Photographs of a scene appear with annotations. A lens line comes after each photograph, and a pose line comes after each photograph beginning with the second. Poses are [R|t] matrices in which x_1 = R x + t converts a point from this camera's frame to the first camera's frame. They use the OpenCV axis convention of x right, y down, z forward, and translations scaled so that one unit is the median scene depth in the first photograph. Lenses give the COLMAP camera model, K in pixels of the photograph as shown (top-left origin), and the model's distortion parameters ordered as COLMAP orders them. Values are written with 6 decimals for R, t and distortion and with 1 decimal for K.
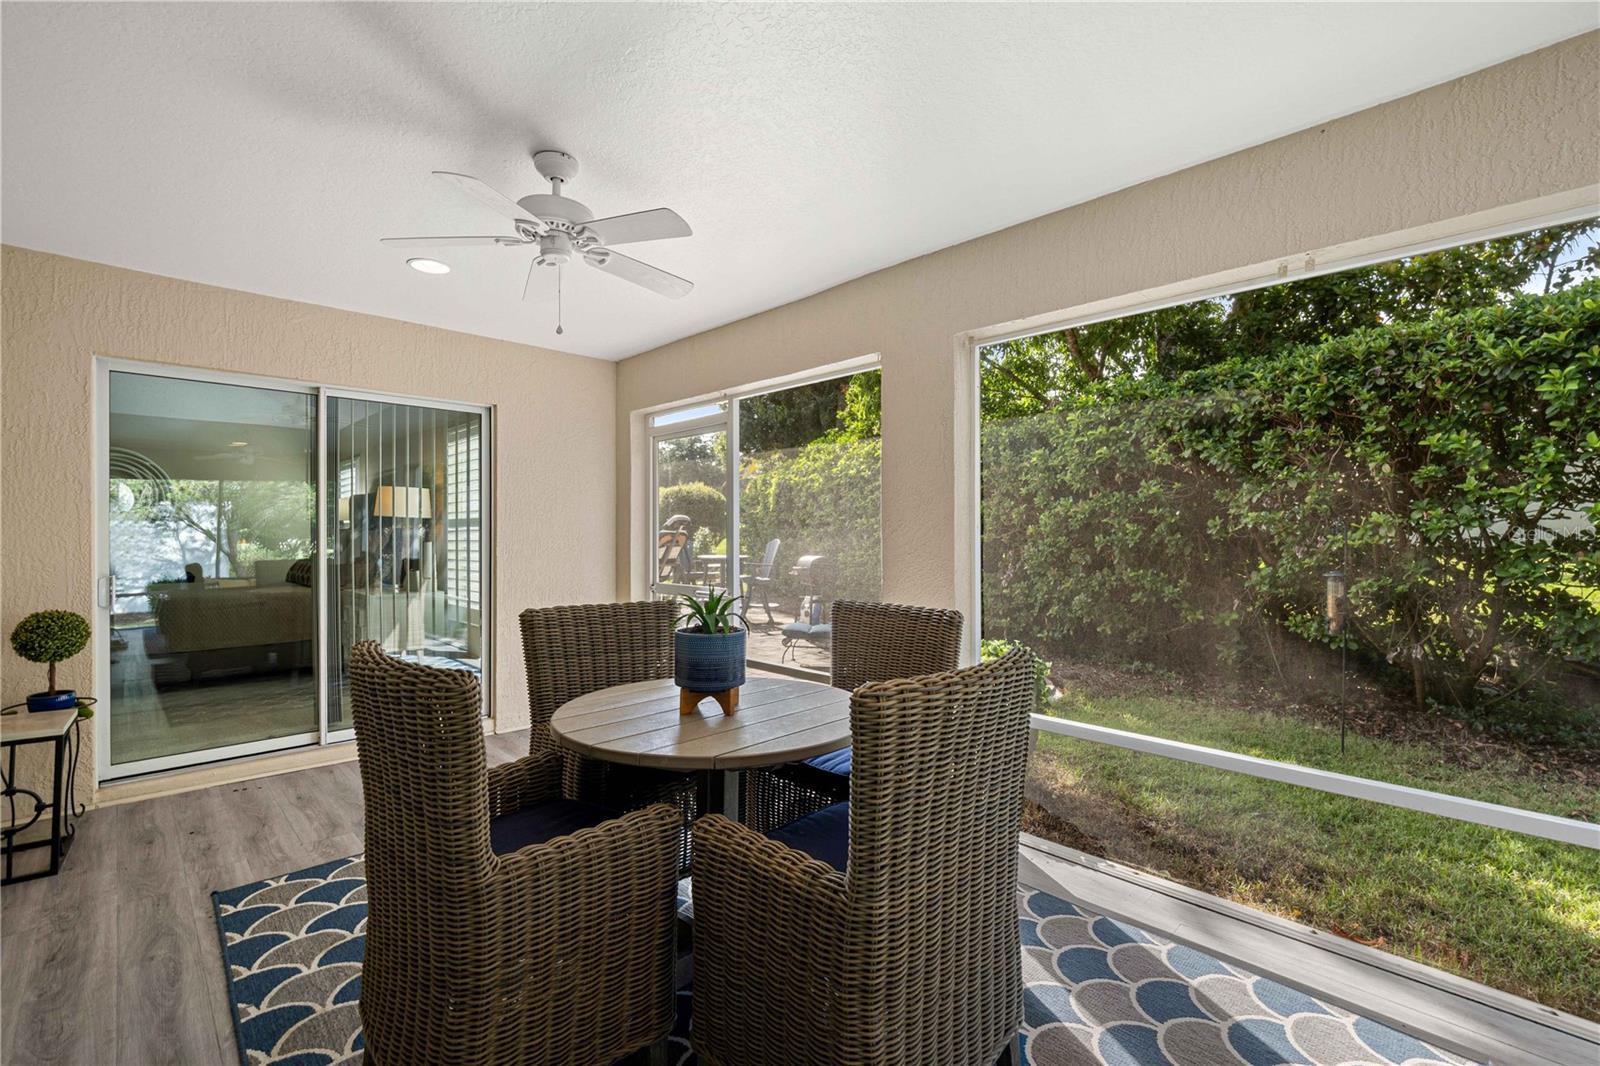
lens RADIAL K [[682.8, 0, 804.6], [0, 682.8, 532.4], [0, 0, 1]] dist [-0.000214, 0.000153]
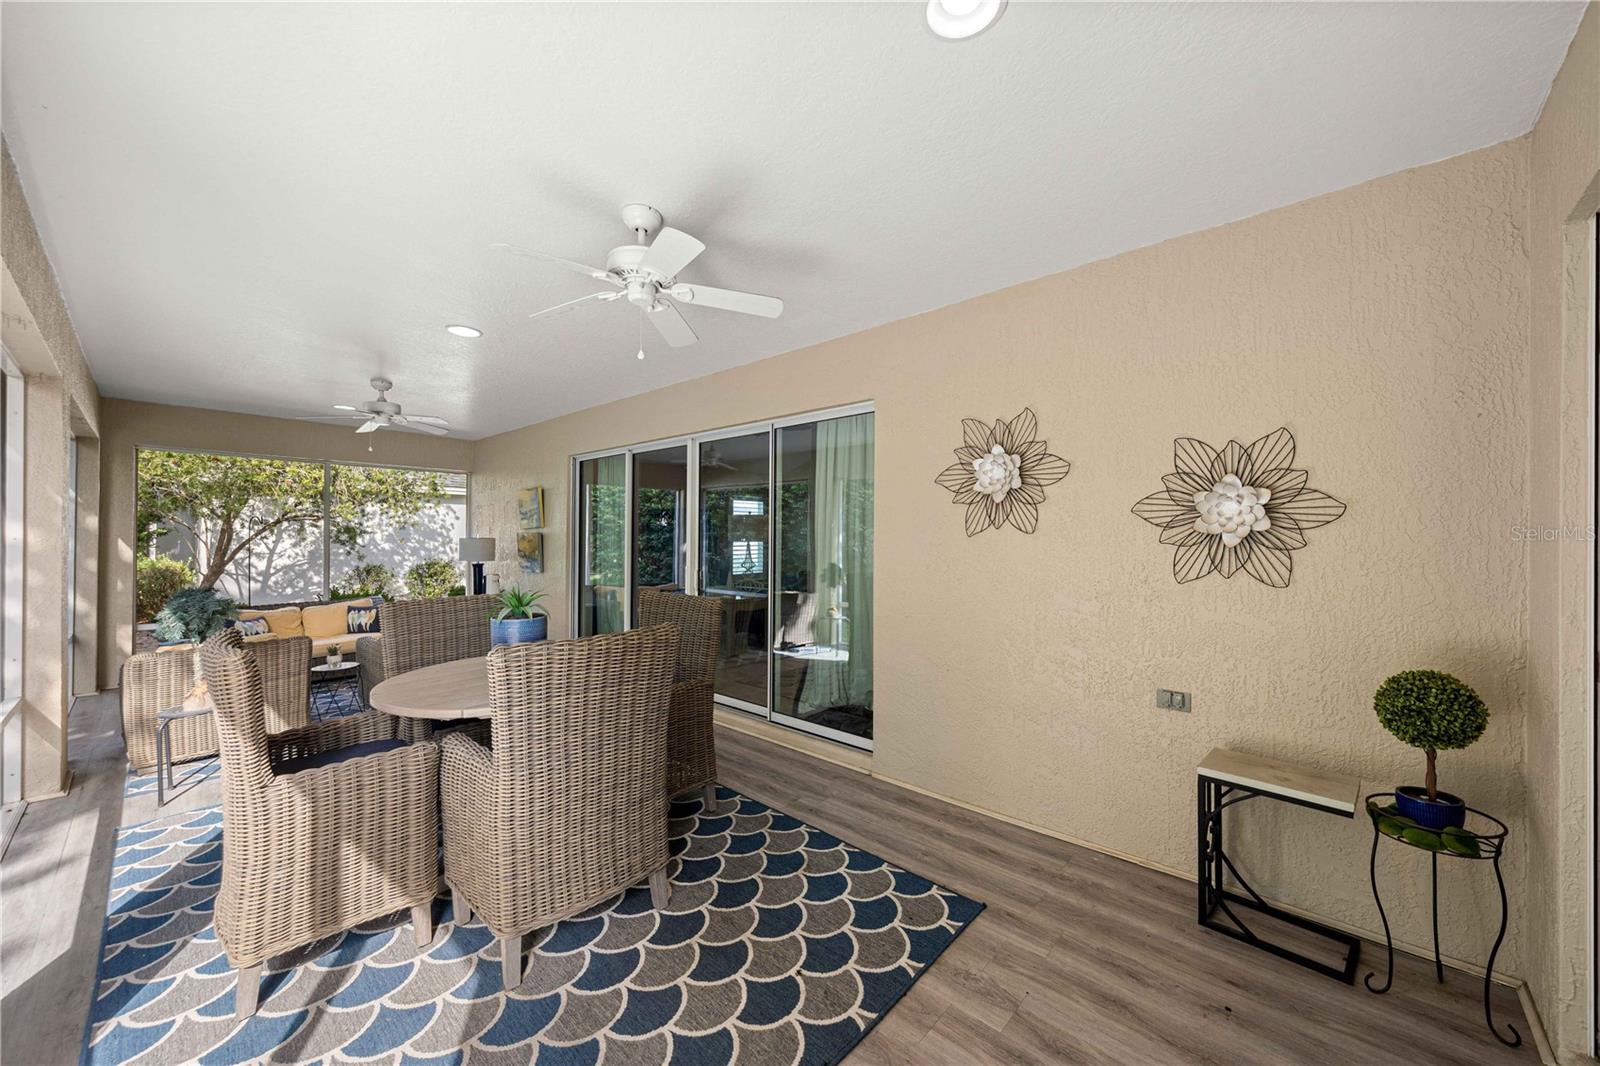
lens RADIAL K [[595.3, 0, 797.2], [0, 595.3, 534.9], [0, 0, 1]] dist [-0.013176, -0.000628]
pose [[-0.999577, -0.003735, -0.028831, -0.555729], [-0.003462, 0.999949, -0.009503, -0.008208], [0.028865, -0.009399, -0.999539, 1.850565]]
